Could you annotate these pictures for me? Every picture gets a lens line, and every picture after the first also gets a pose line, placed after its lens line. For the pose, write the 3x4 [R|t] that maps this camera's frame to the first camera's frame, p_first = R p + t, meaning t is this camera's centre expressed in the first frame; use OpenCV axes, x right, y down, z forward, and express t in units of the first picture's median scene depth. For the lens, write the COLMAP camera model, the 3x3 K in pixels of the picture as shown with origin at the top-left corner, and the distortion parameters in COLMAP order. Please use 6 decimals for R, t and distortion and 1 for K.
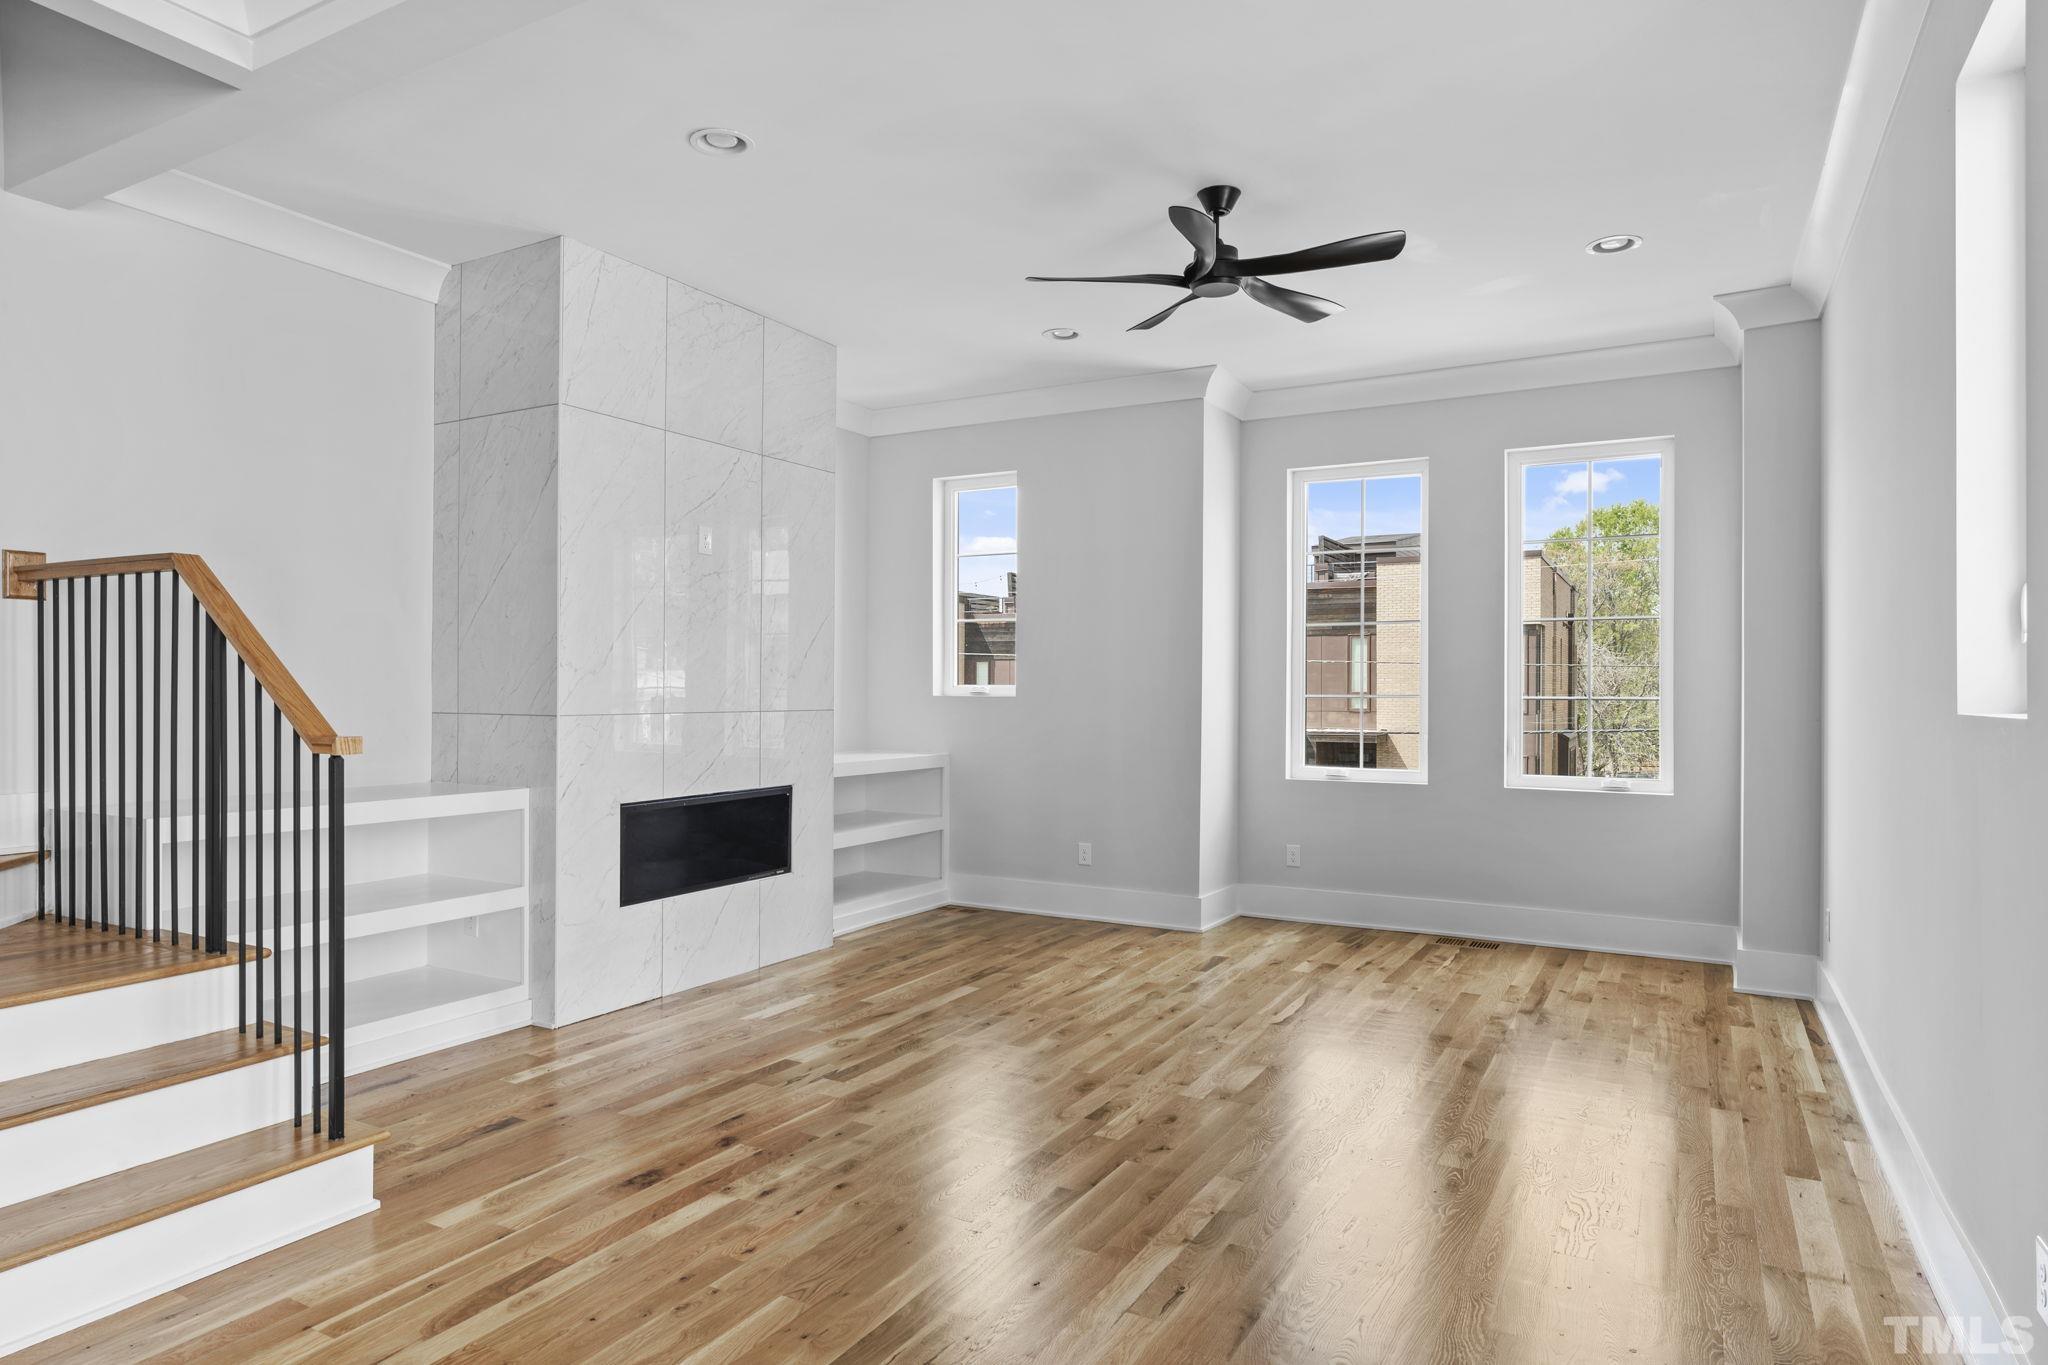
lens RADIAL K [[1189.7, 0, 1001.8], [0, 1189.7, 682.2], [0, 0, 1]] dist [0.001540, -0.000400]
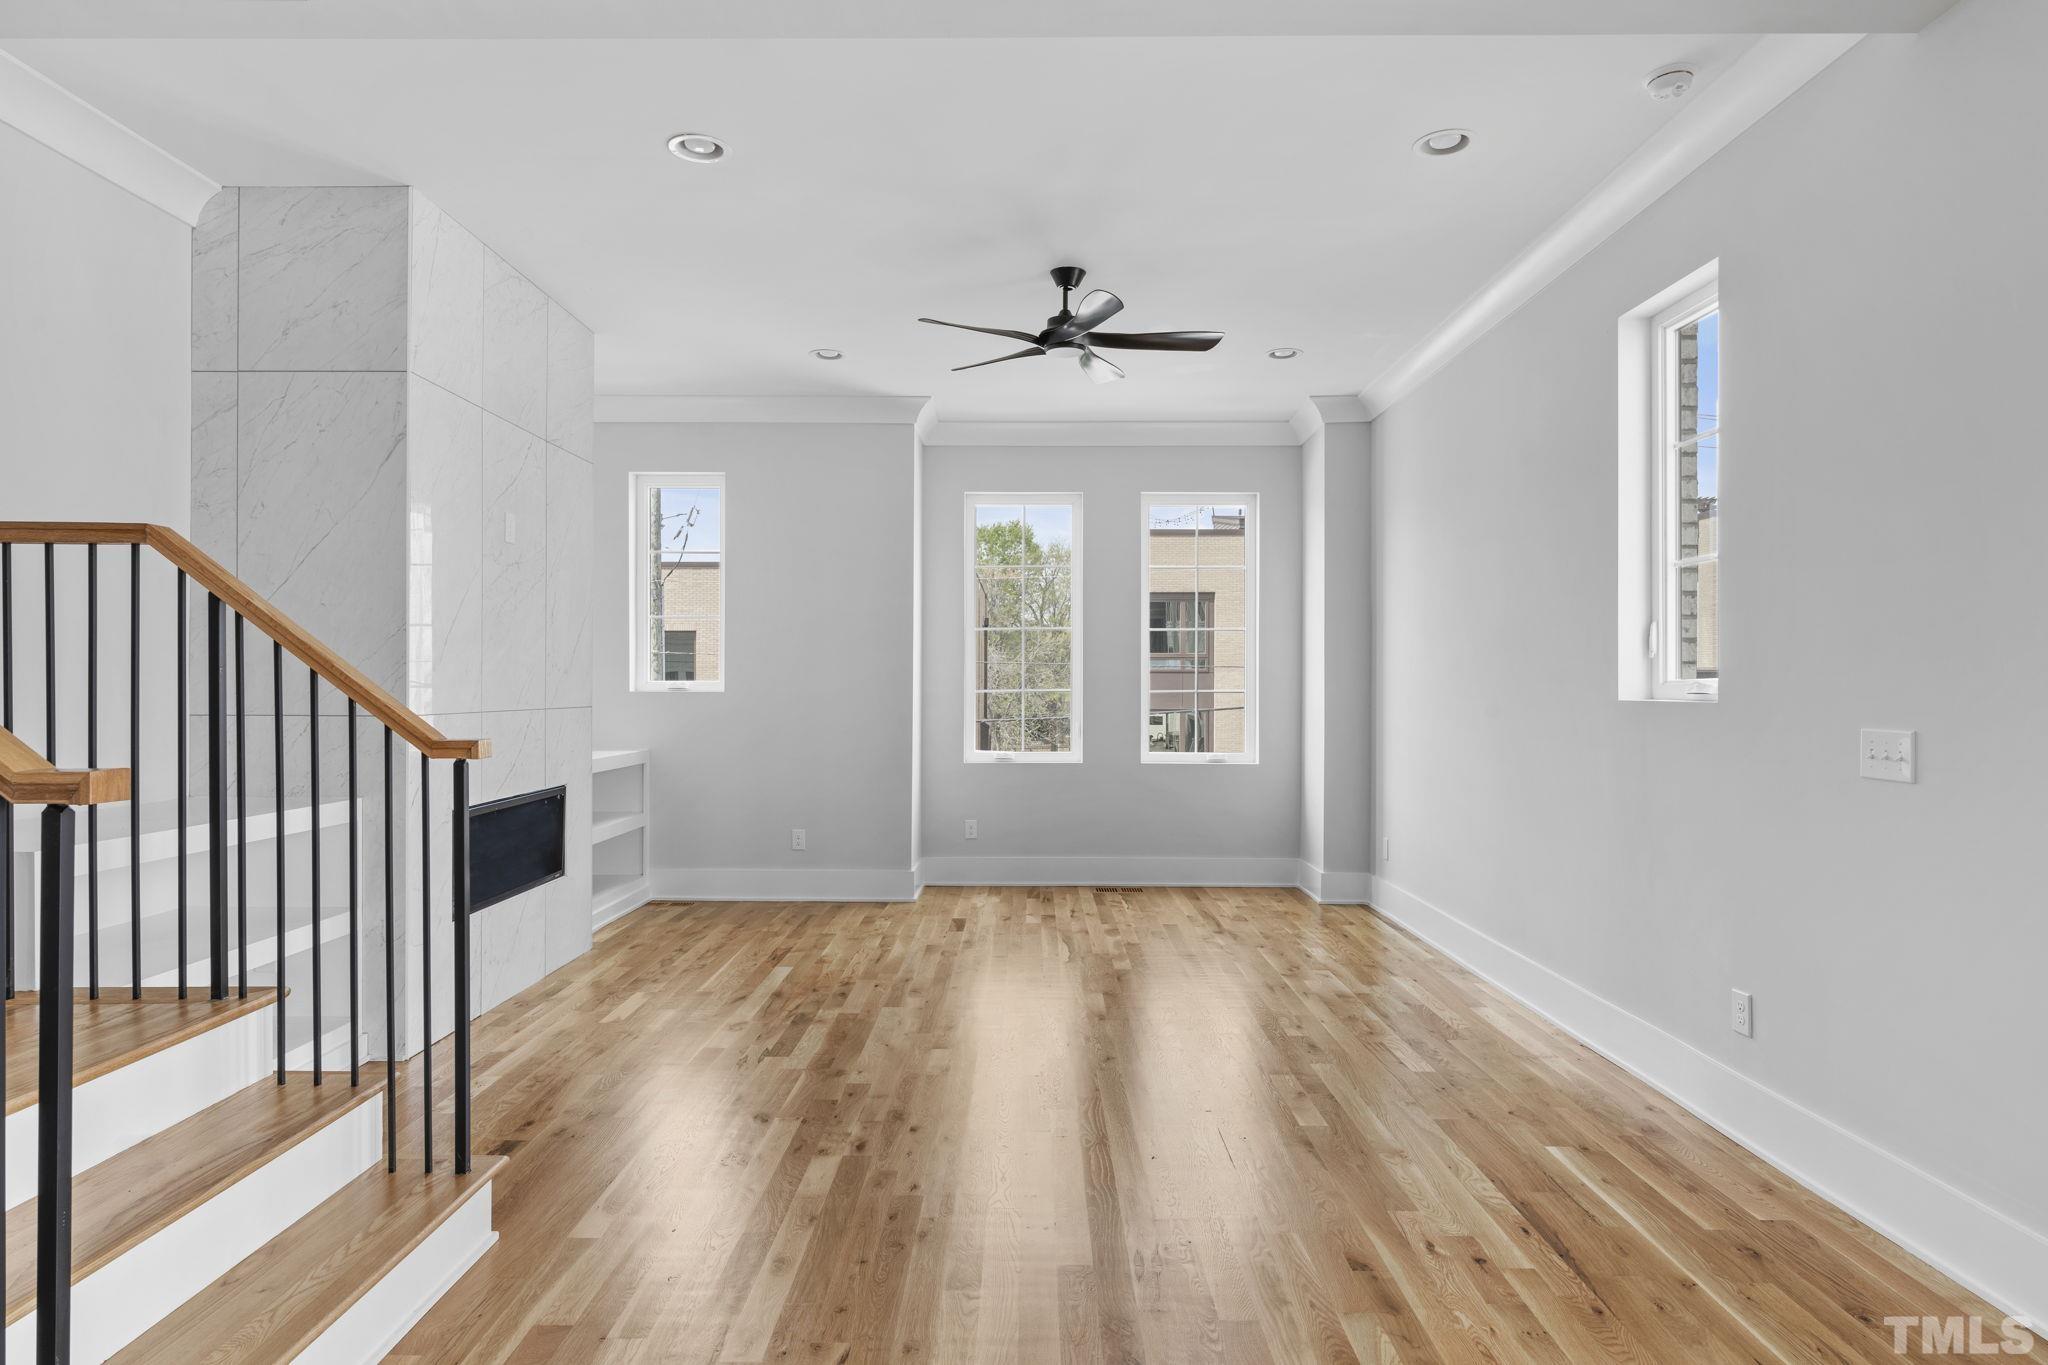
lens RADIAL K [[1156.3, 0, 1020.2], [0, 1156.3, 698.5], [0, 0, 1]] dist [-0.001819, -0.000676]
pose [[0.872745, -0.007859, 0.488113, -0.345935], [-0.001587, 0.999819, 0.018935, -0.002843], [-0.488174, -0.017300, 0.872575, 0.002741]]
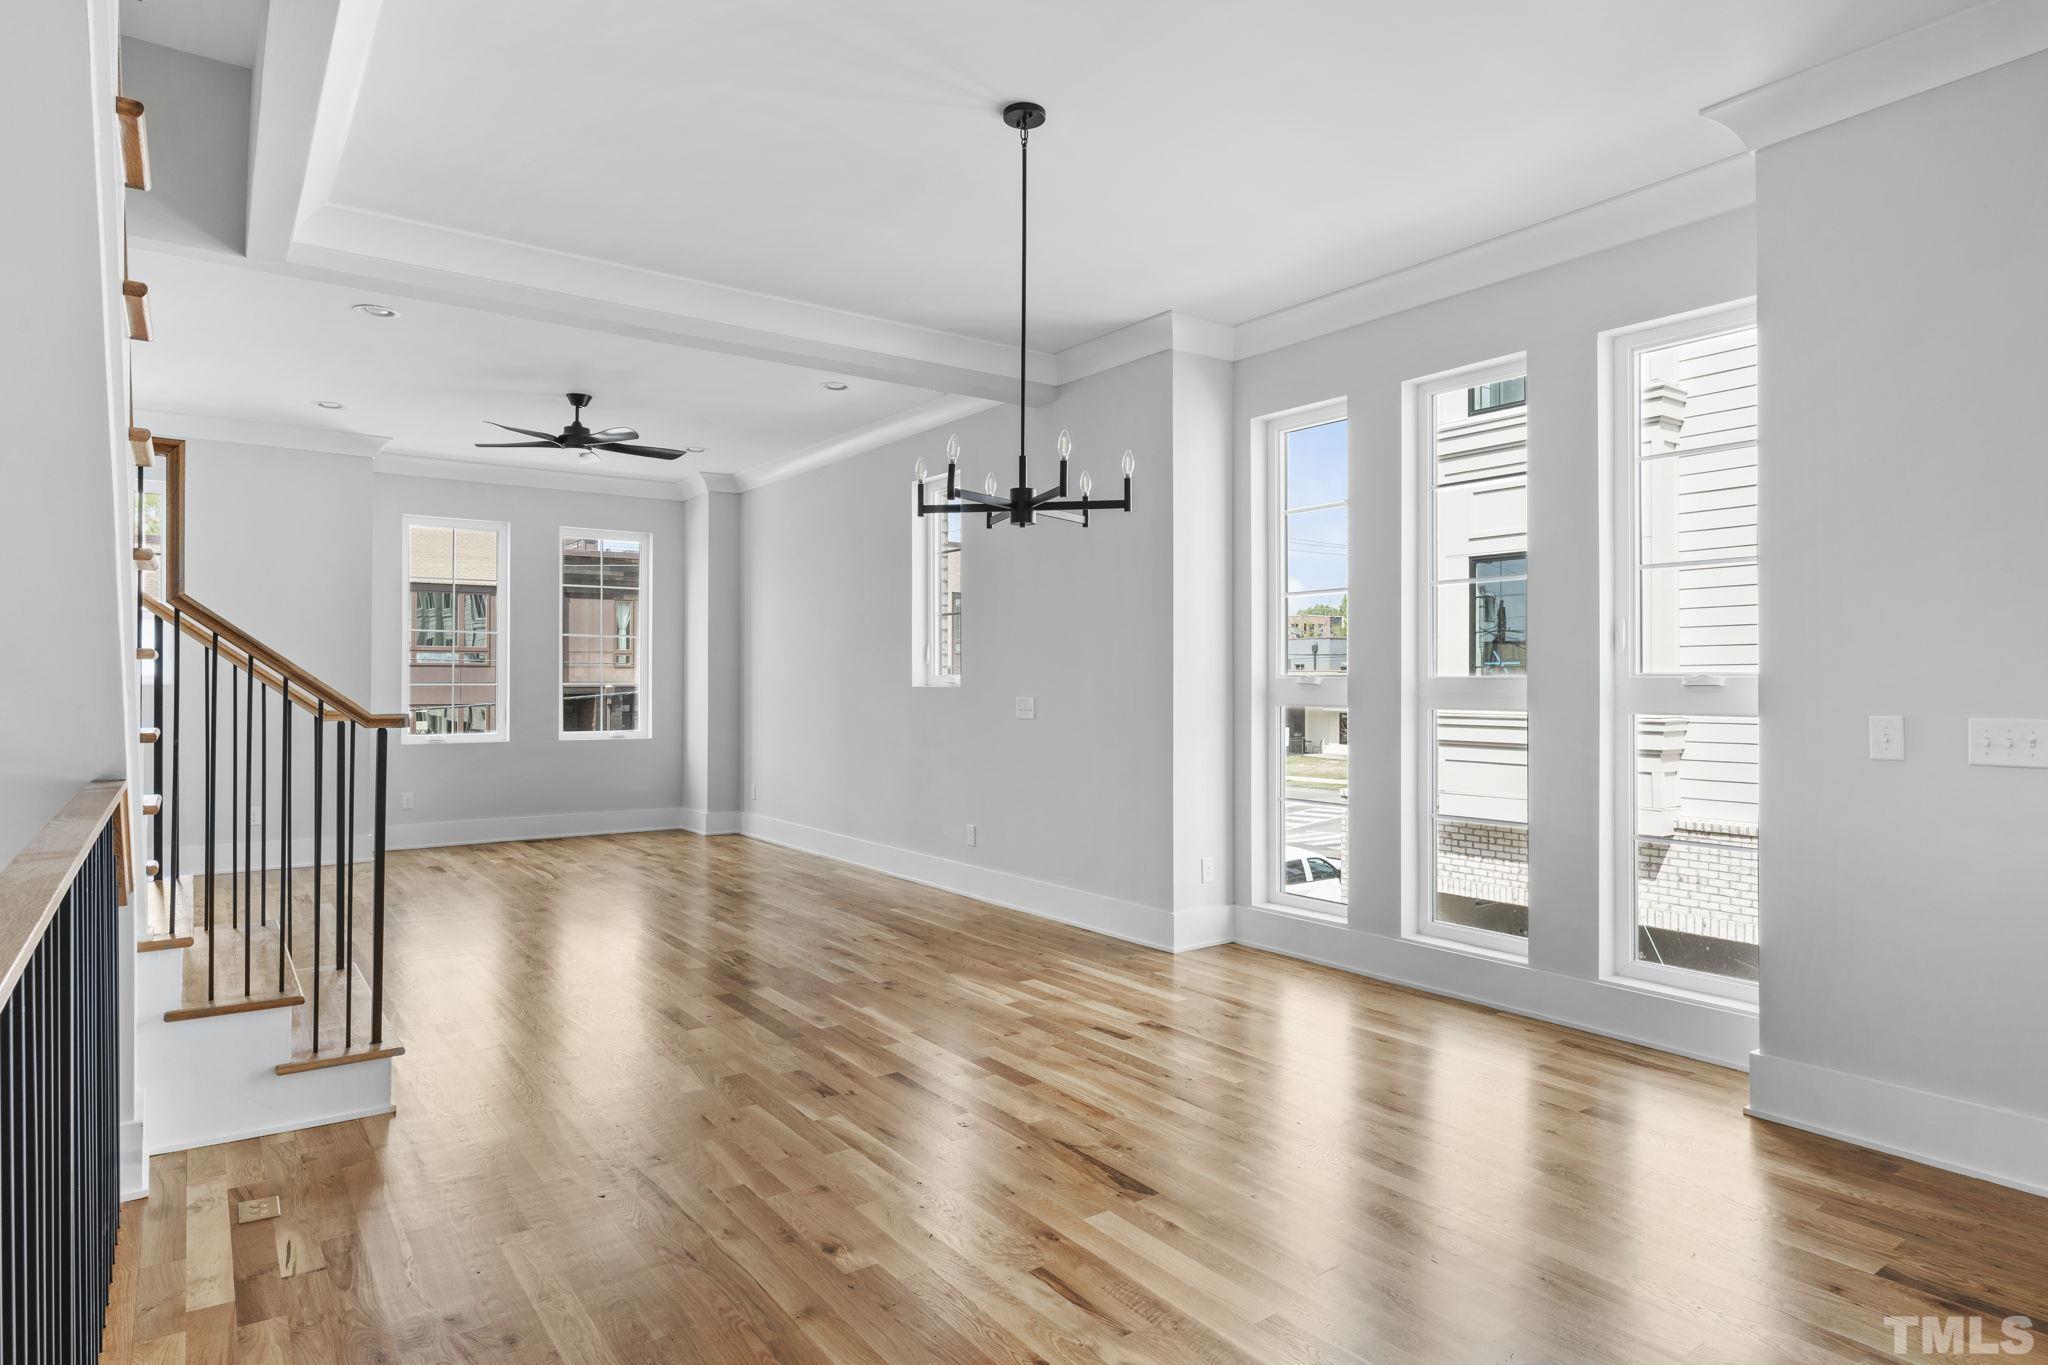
lens RADIAL K [[1168.8, 0, 1024.0], [0, 1168.8, 682.5], [0, 0, 1]] dist [-0.001748, -0.000585]
pose [[0.420550, -0.003605, 0.907262, -0.890995], [-0.006909, 0.999950, 0.007176, -0.004026], [-0.907243, -0.009286, 0.420504, -0.261417]]
